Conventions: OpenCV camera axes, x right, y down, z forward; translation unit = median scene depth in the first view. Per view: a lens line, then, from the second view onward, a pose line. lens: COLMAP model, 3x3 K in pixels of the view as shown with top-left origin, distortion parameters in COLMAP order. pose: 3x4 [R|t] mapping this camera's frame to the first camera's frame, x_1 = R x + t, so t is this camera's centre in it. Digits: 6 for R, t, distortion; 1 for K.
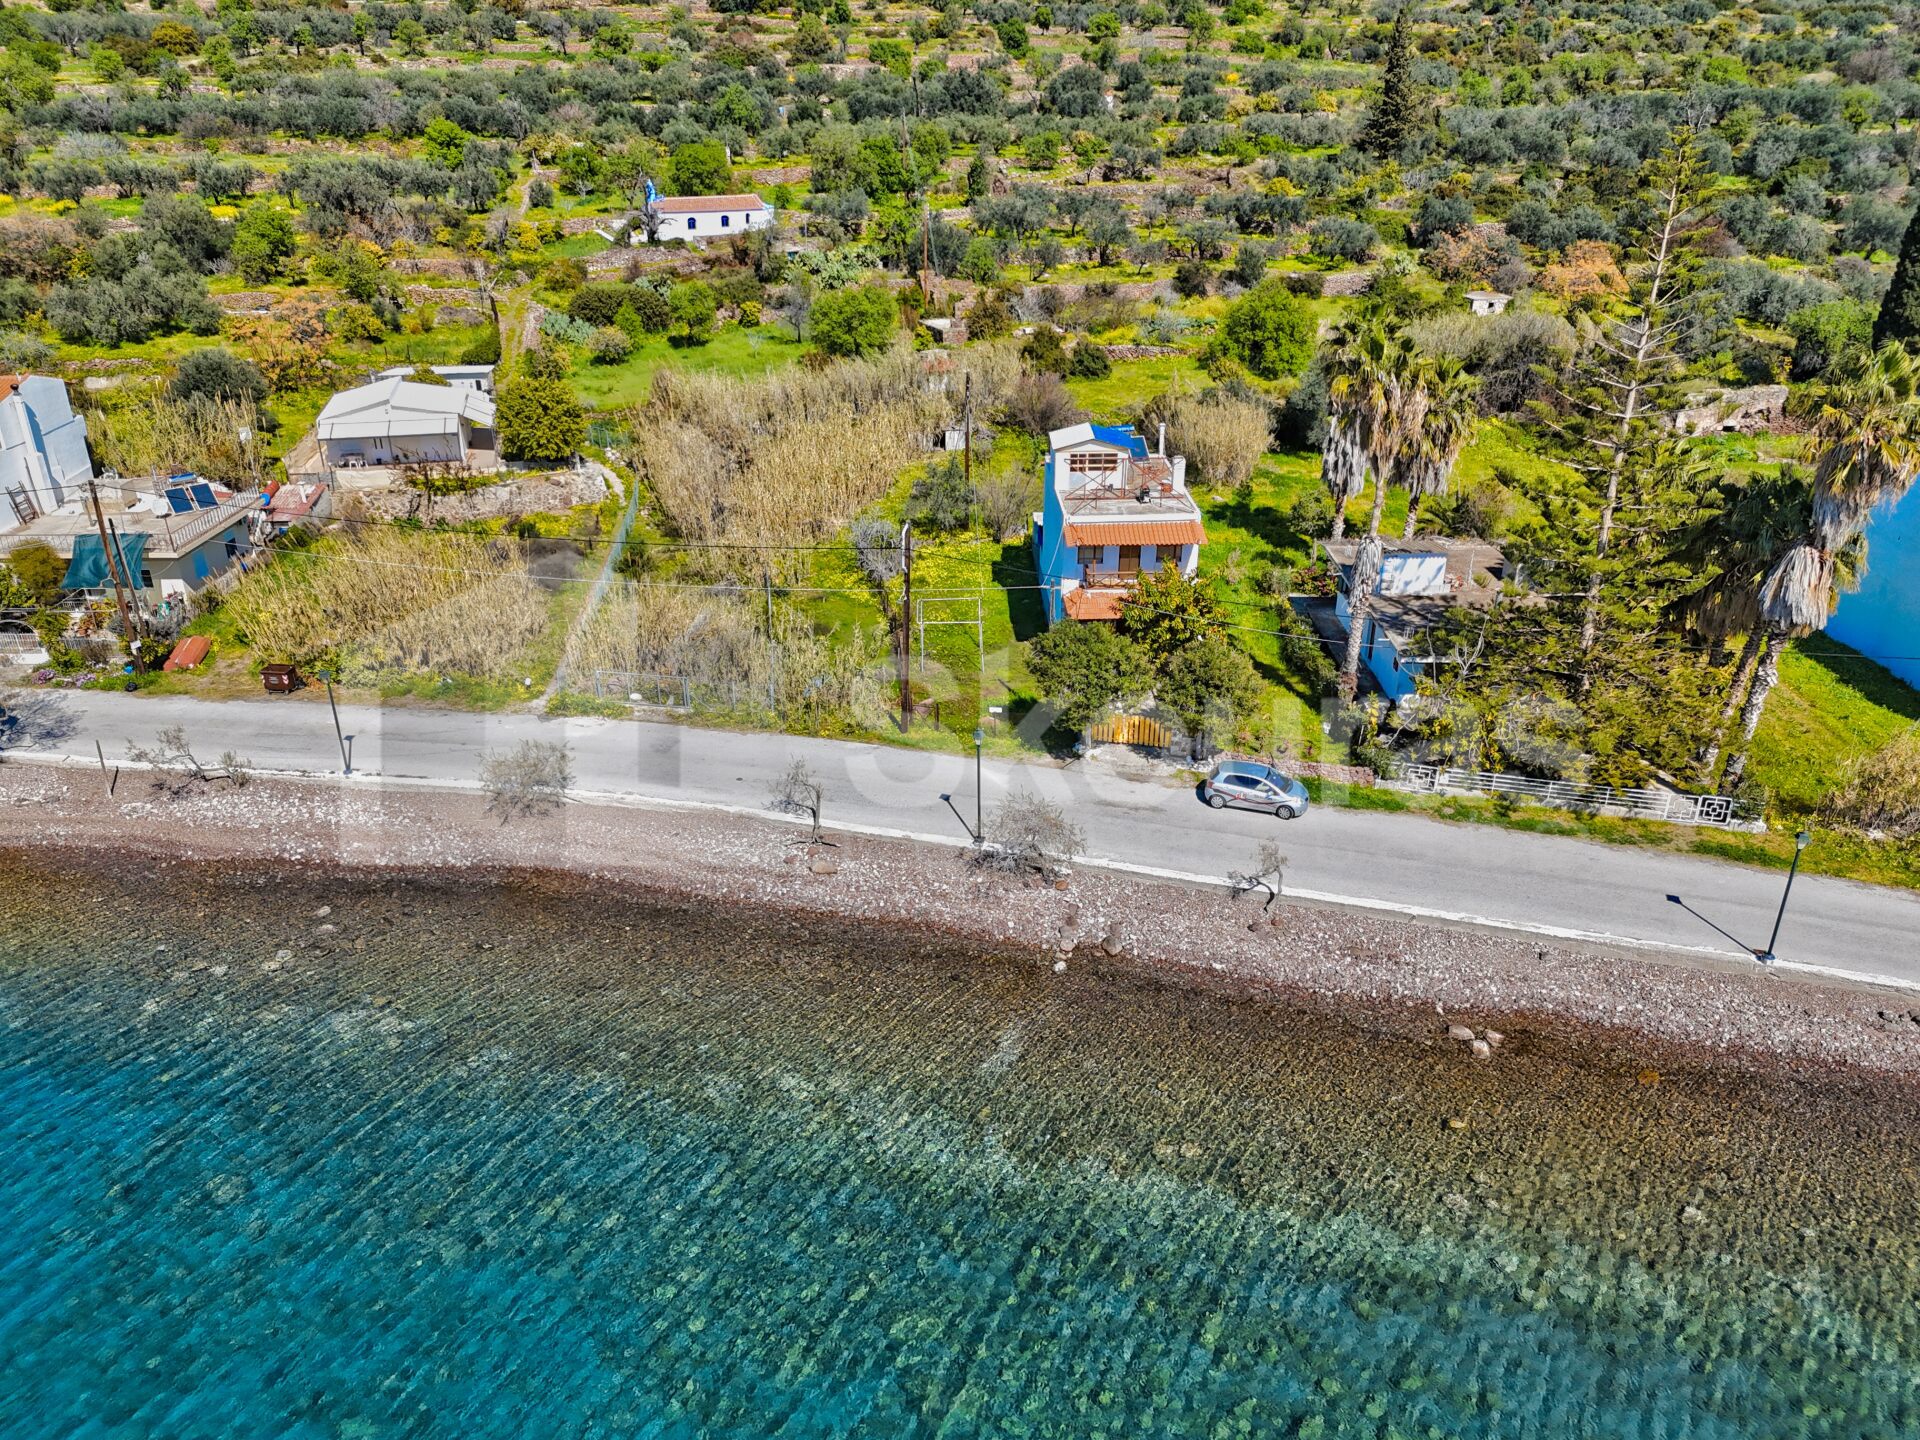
lens RADIAL K [[1403.9, 0, 943.2], [0, 1403.9, 716.0], [0, 0, 1]] dist [0.061440, -0.049868]
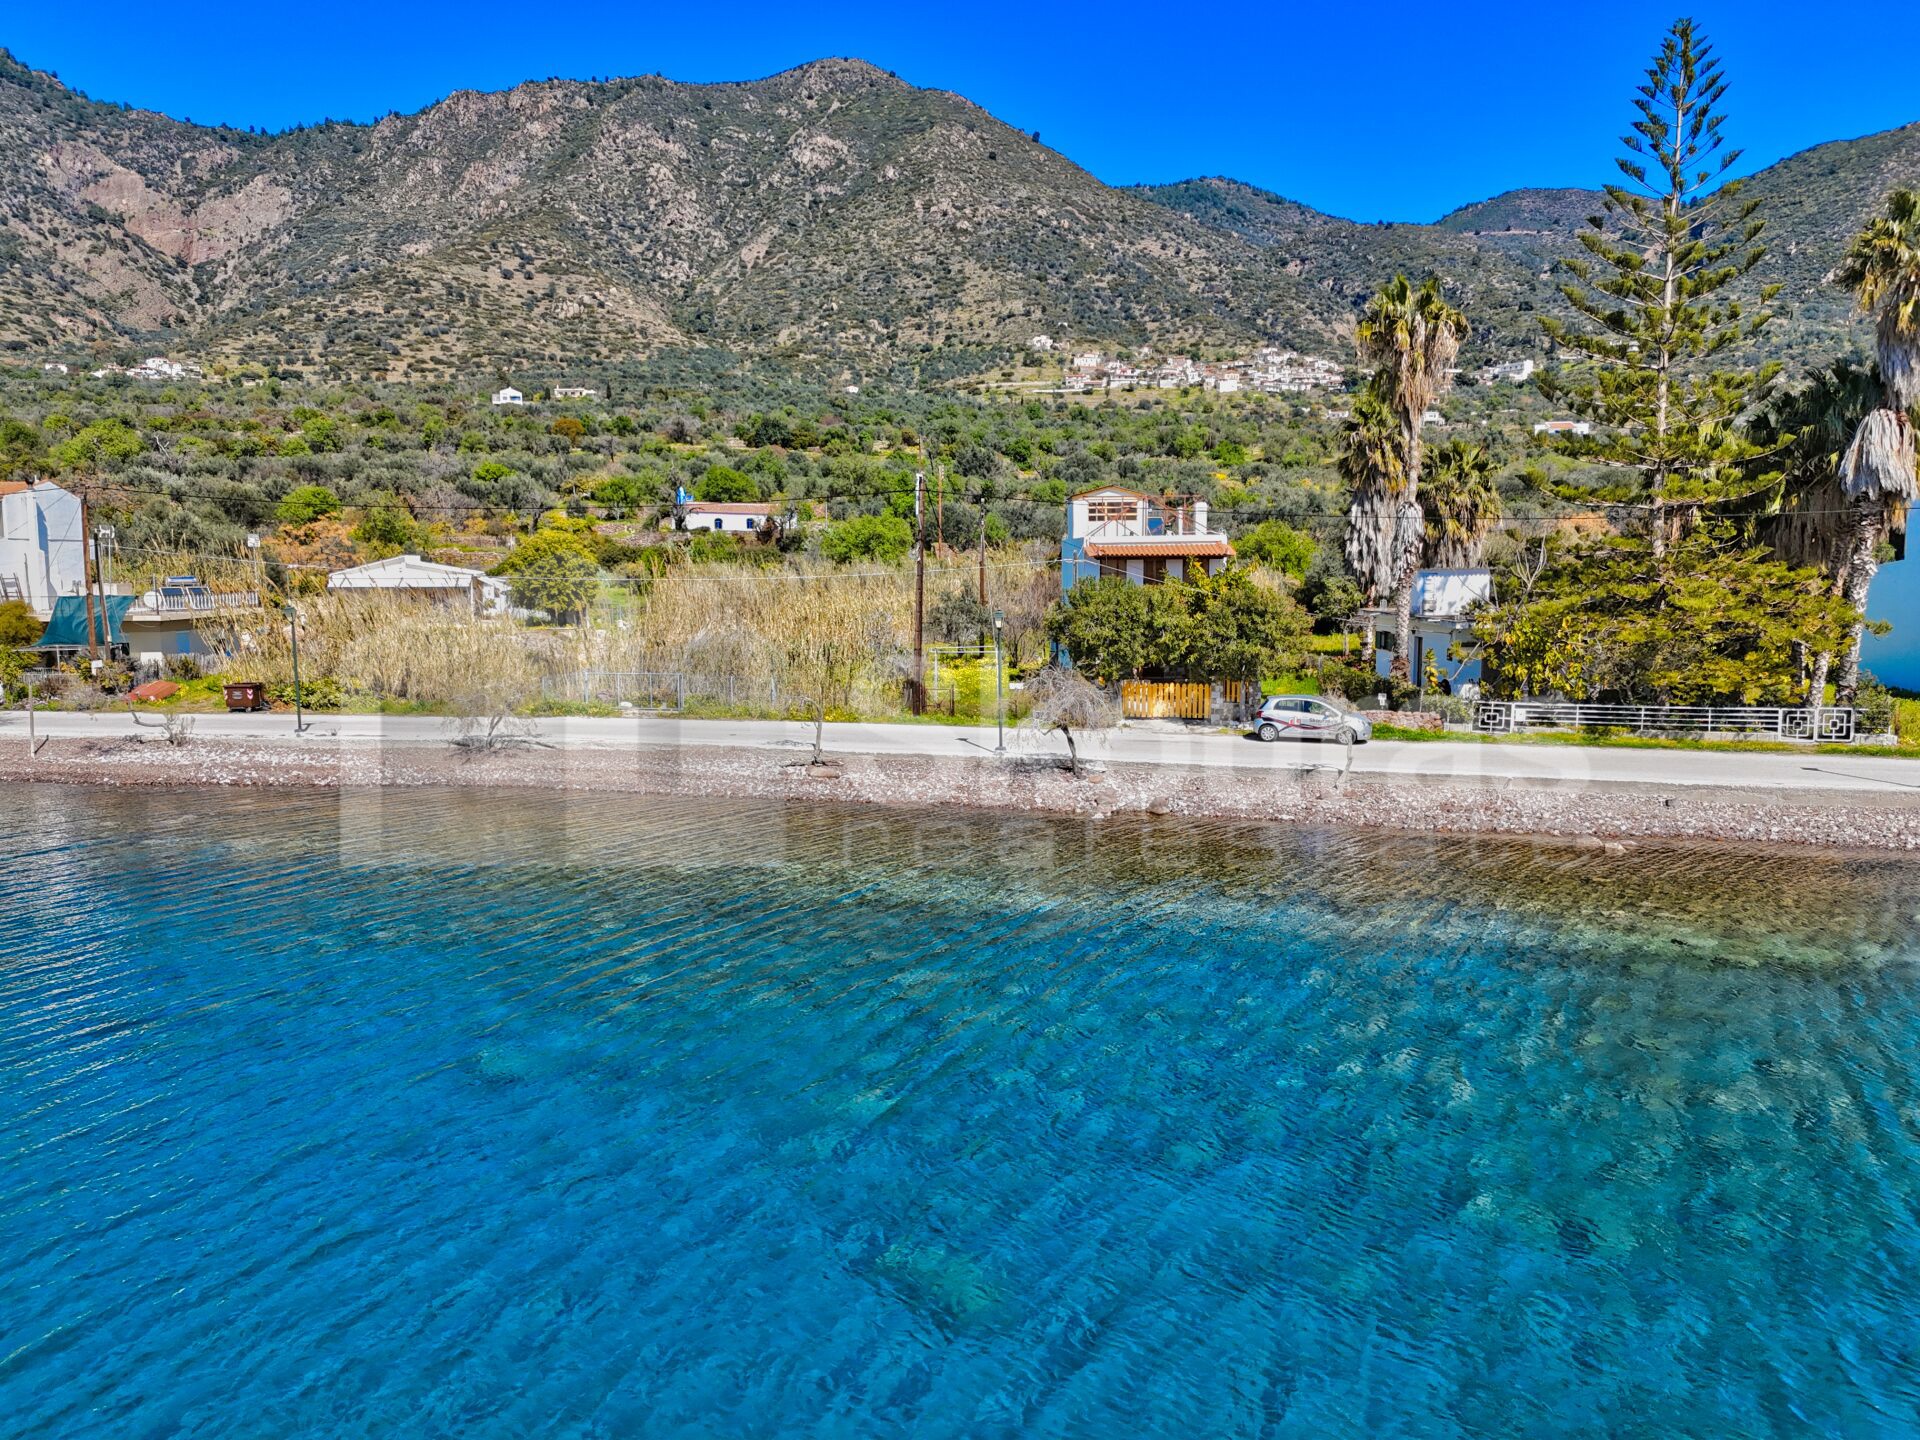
lens RADIAL K [[1403.9, 0, 944.7], [0, 1403.9, 717.9], [0, 0, 1]] dist [0.061440, -0.049868]
pose [[0.999966, -0.001829, -0.008099, -0.001352], [-0.000841, 0.948095, -0.317986, 0.191729], [0.008260, 0.317982, 0.948061, 0.086869]]
